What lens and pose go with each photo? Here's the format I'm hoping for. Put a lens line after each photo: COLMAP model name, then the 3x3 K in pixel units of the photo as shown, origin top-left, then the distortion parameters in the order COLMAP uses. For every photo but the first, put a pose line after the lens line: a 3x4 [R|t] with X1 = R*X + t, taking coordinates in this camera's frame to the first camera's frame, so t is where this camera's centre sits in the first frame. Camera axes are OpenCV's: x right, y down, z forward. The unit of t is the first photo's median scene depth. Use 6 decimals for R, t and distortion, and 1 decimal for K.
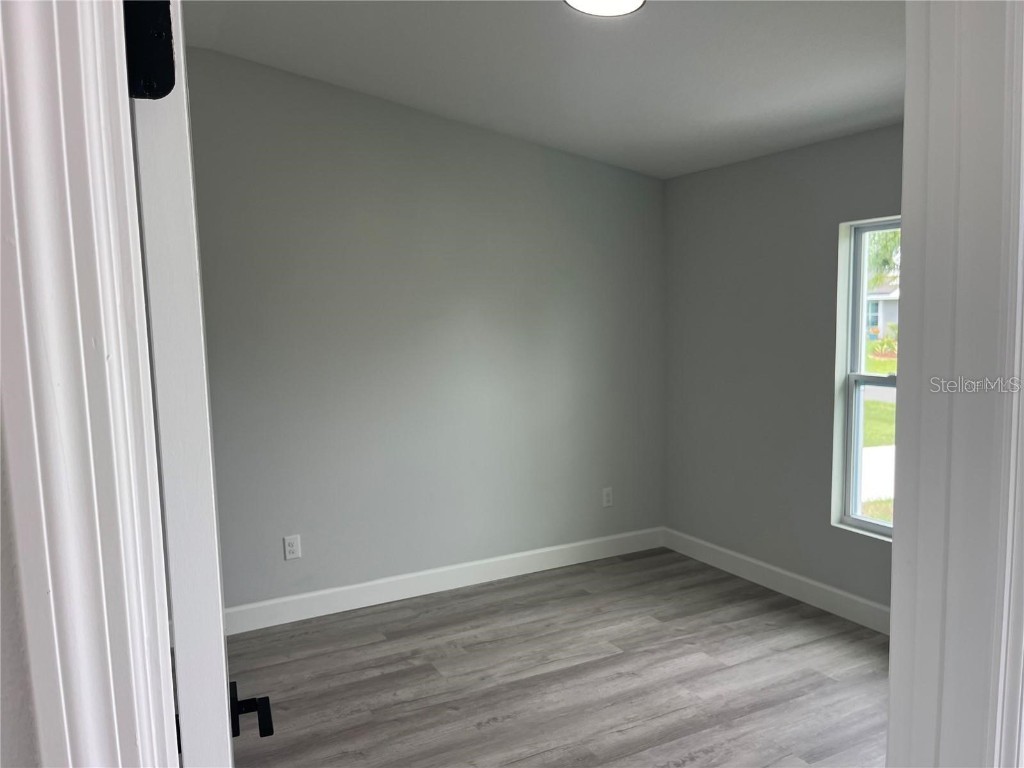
lens RADIAL K [[785.6, 0, 513.6], [0, 785.6, 394.9], [0, 0, 1]] dist [0.056065, -0.083791]
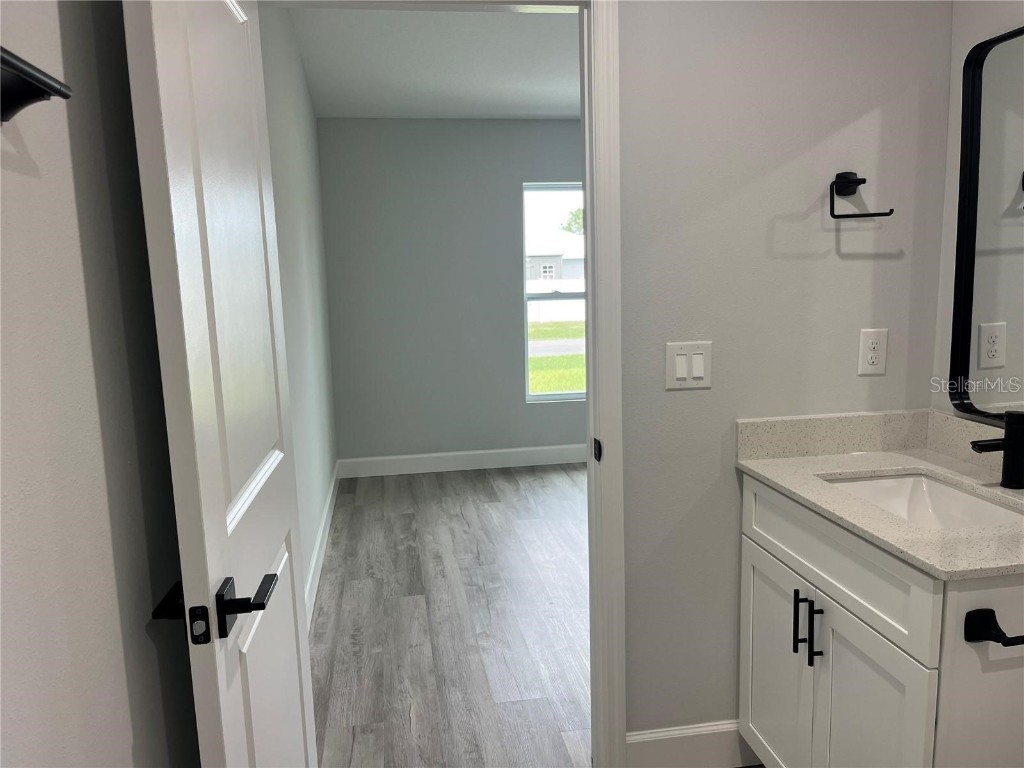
lens RADIAL K [[785.6, 0, 513.6], [0, 785.6, 394.9], [0, 0, 1]] dist [0.056065, -0.083791]
pose [[0.315677, -0.137613, 0.938835, -0.883876], [0.118136, 0.987429, 0.105014, 0.003080], [-0.941484, 0.077760, 0.327965, 0.560352]]
